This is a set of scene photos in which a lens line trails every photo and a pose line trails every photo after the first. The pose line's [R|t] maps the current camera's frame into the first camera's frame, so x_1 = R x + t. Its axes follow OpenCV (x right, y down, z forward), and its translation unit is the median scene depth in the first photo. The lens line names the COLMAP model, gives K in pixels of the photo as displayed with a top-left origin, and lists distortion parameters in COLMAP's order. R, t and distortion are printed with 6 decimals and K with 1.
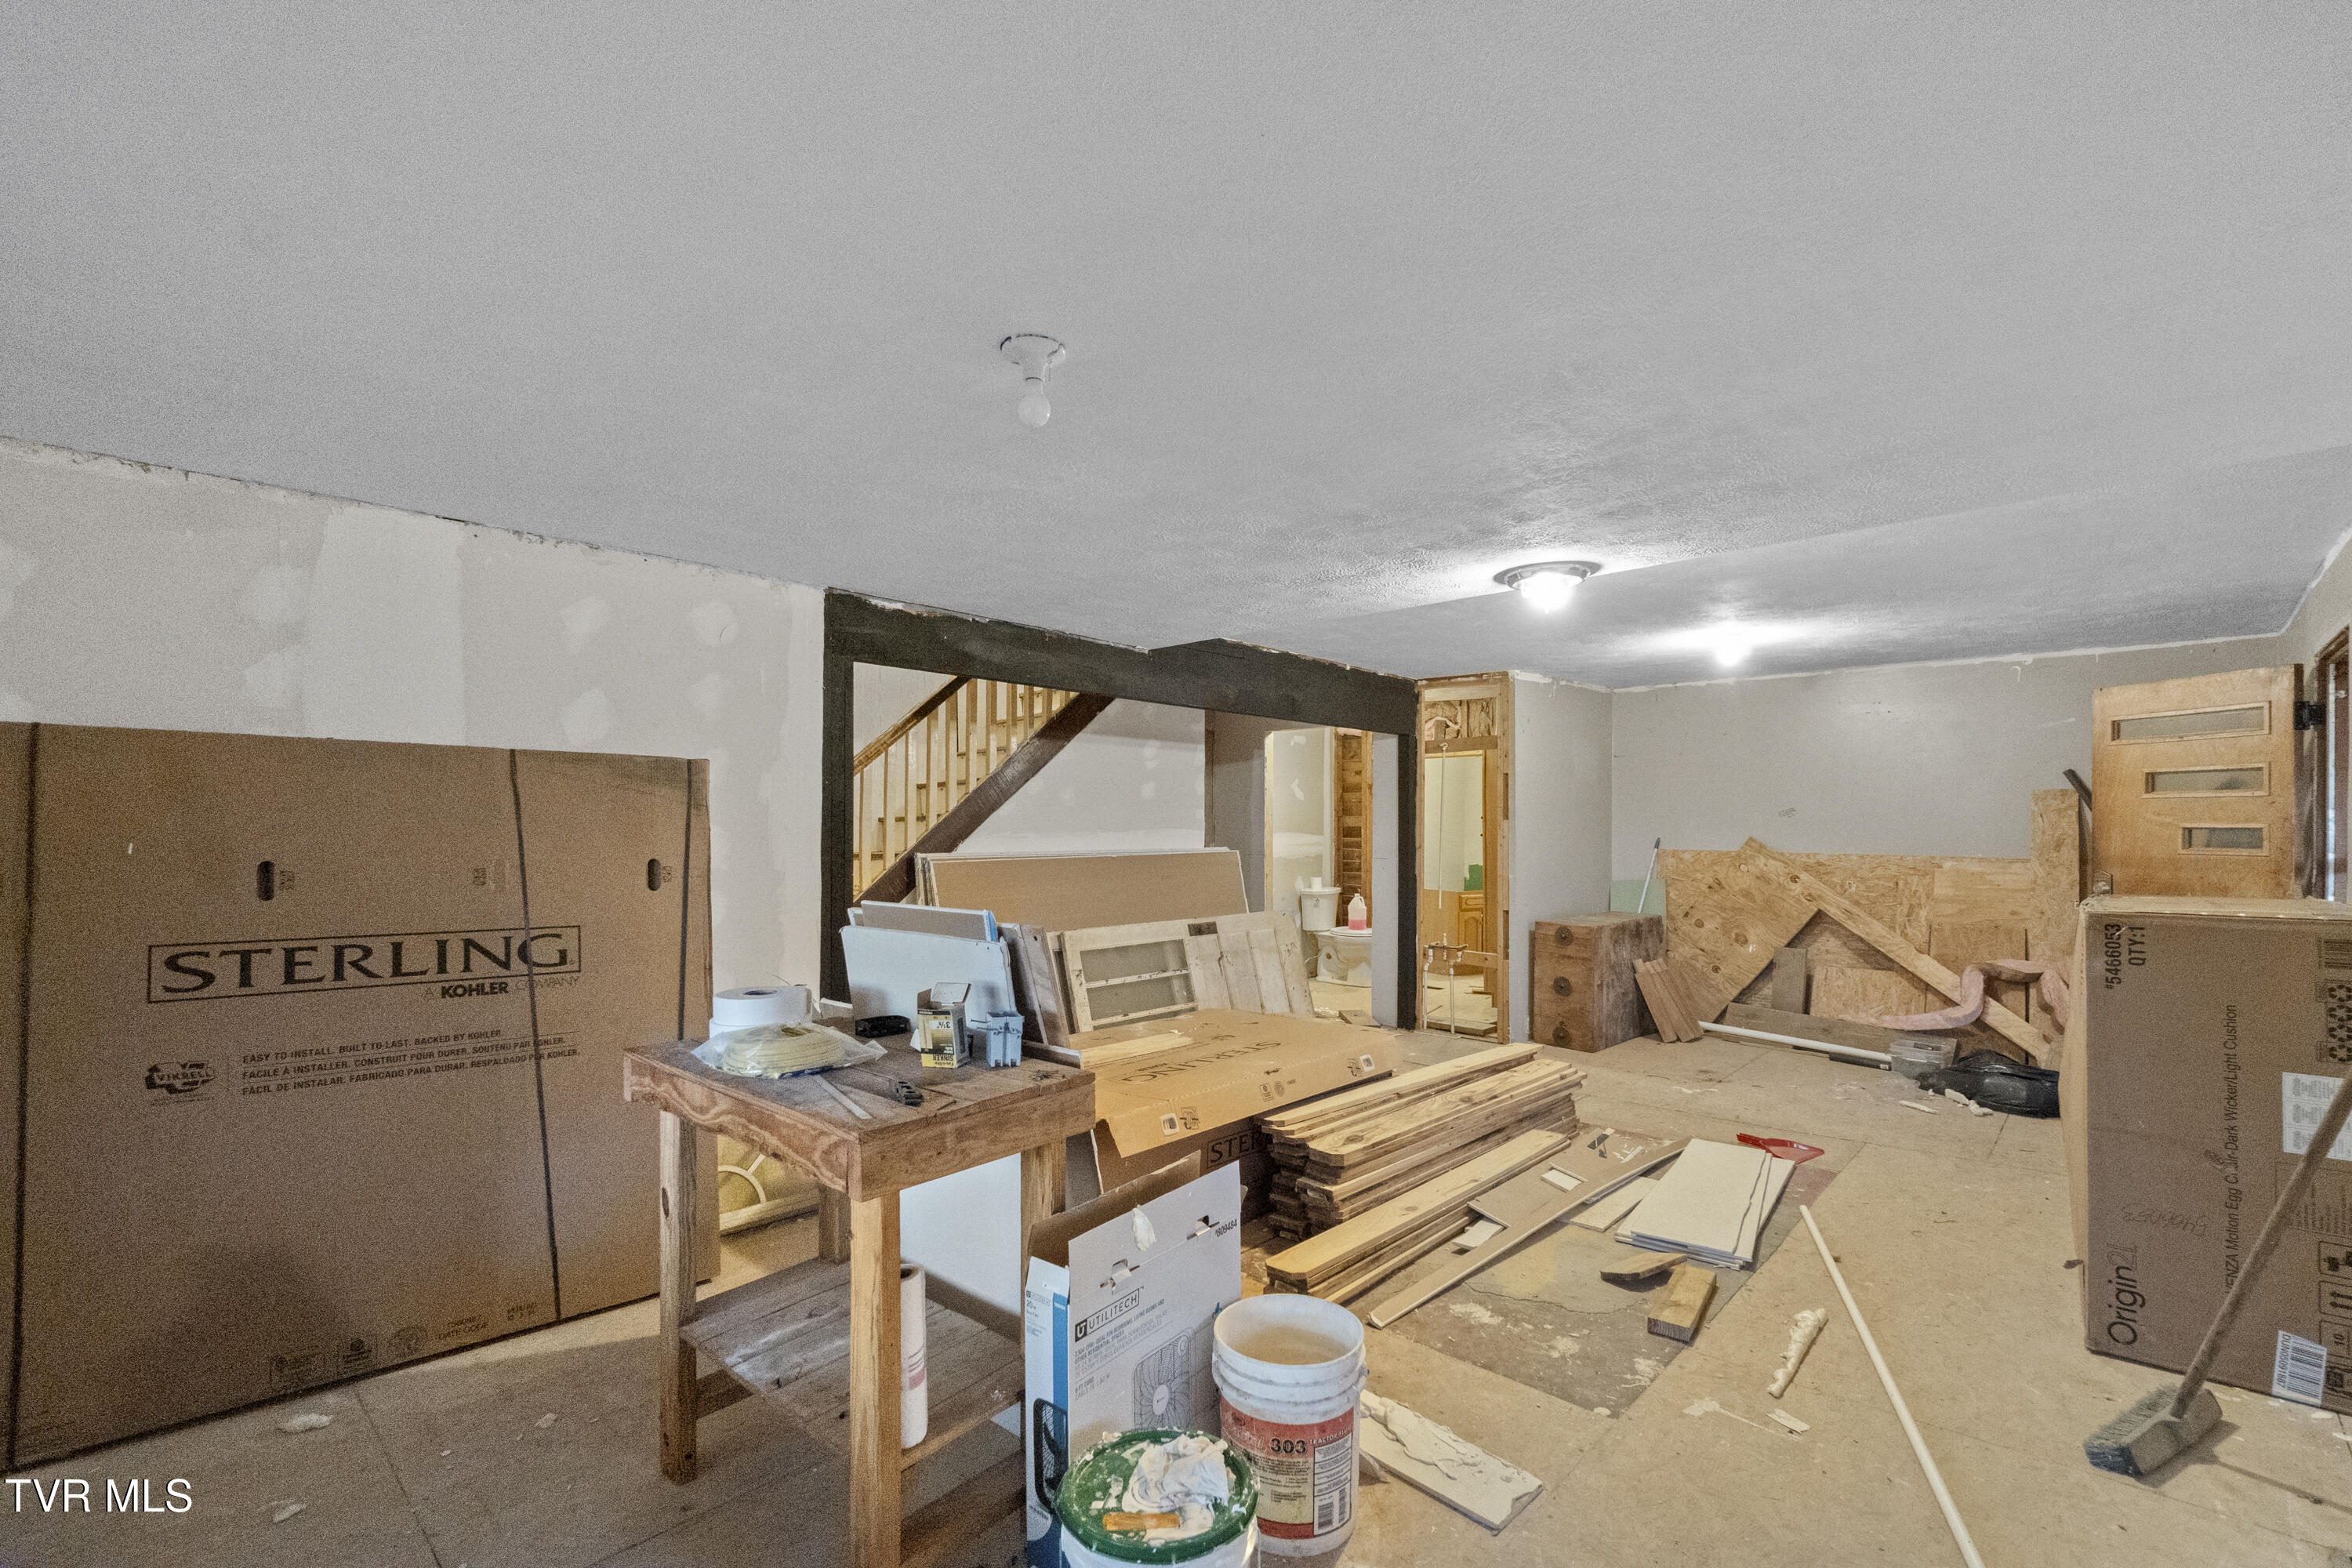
lens RADIAL K [[1025.7, 0, 1189.7], [0, 1025.7, 822.9], [0, 0, 1]] dist [-0.006437, 0.003032]
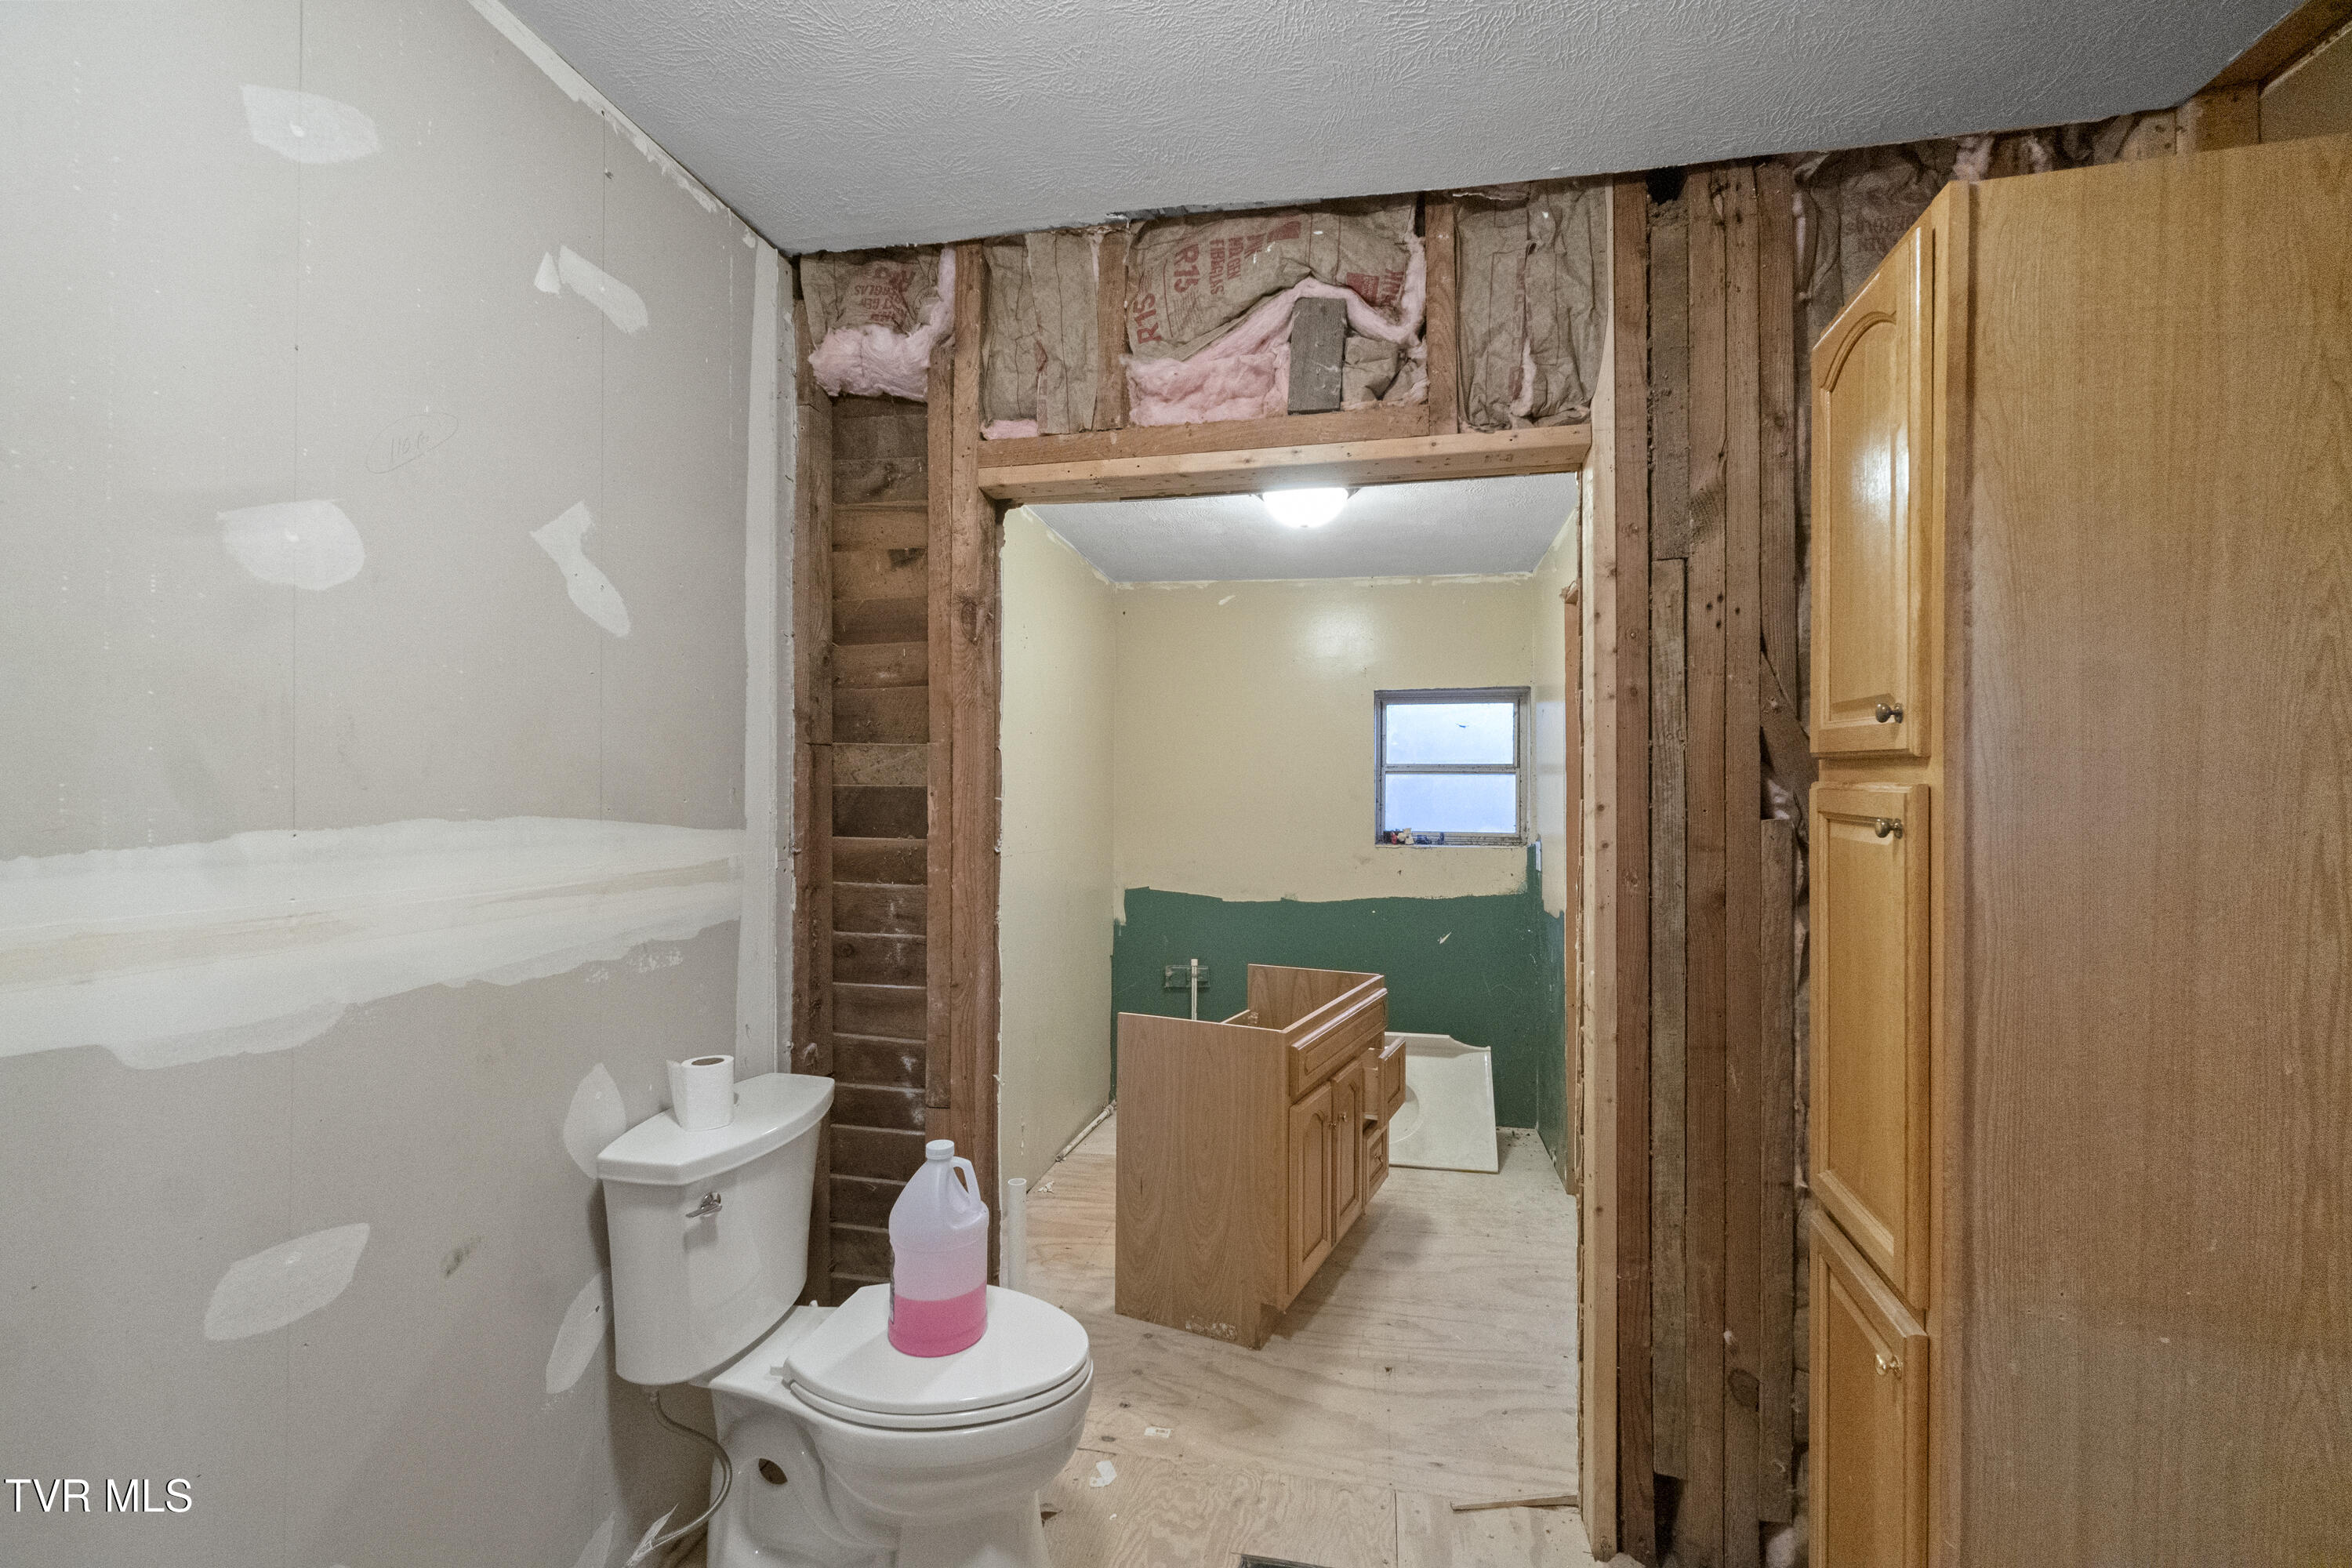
lens RADIAL K [[1025.7, 0, 1168.0], [0, 1025.7, 794.1], [0, 0, 1]] dist [-0.006437, 0.003032]
pose [[0.870667, 0.003133, 0.491863, 0.105415], [-0.000181, 0.999982, -0.006050, 0.006603], [-0.491872, 0.005178, 0.870652, 0.796749]]
